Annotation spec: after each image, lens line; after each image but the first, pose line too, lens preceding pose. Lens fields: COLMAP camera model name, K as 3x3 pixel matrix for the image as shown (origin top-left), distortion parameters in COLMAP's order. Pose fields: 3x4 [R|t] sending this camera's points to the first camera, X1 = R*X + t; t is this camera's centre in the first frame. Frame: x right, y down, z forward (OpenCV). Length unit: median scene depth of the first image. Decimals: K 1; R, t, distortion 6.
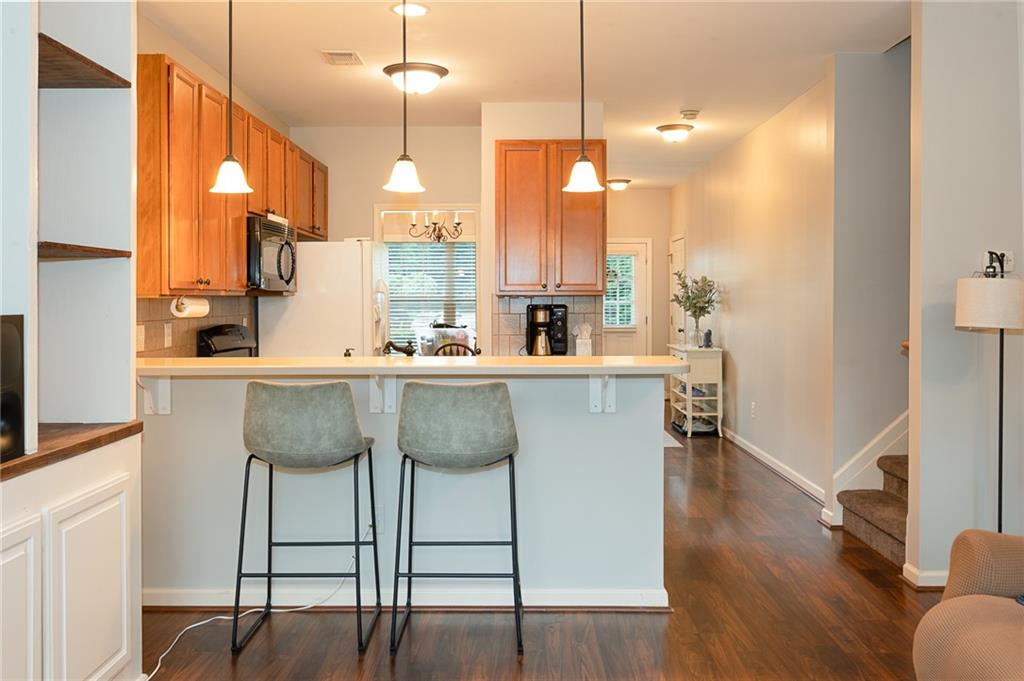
lens RADIAL K [[854.3, 0, 524.3], [0, 854.3, 299.7], [0, 0, 1]] dist [-0.007902, 0.000026]
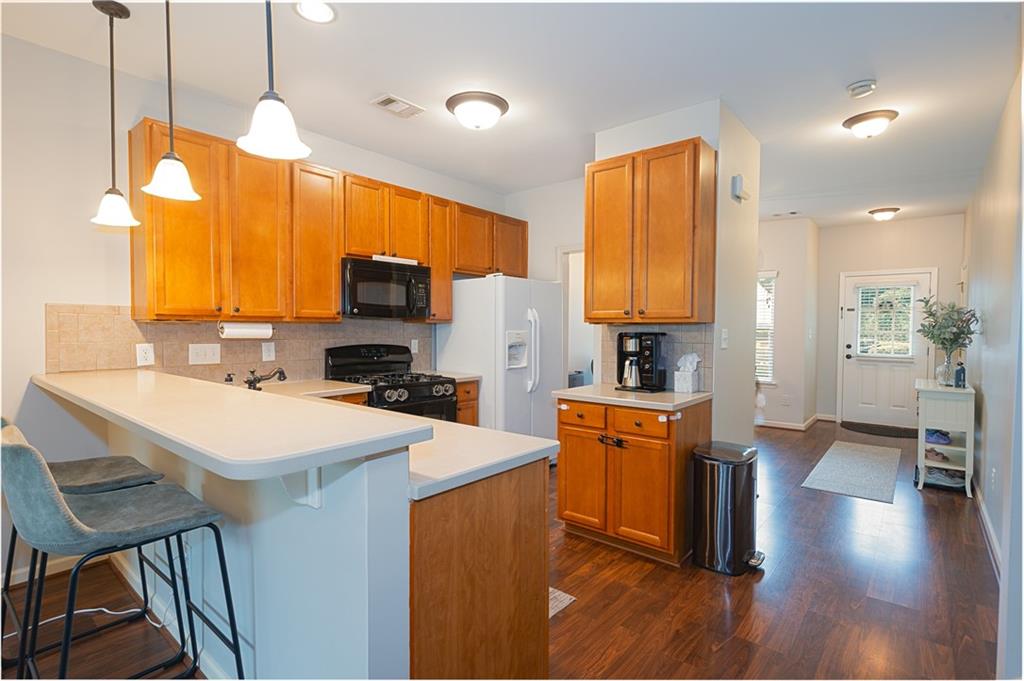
lens RADIAL K [[490.6, 0, 511.3], [0, 490.6, 341.6], [0, 0, 1]] dist [0.000263, -0.000471]
pose [[0.769789, 0.025207, -0.637801, 0.222085], [-0.007934, 0.999521, 0.029926, 0.000574], [0.638250, -0.017977, 0.769620, 0.423986]]
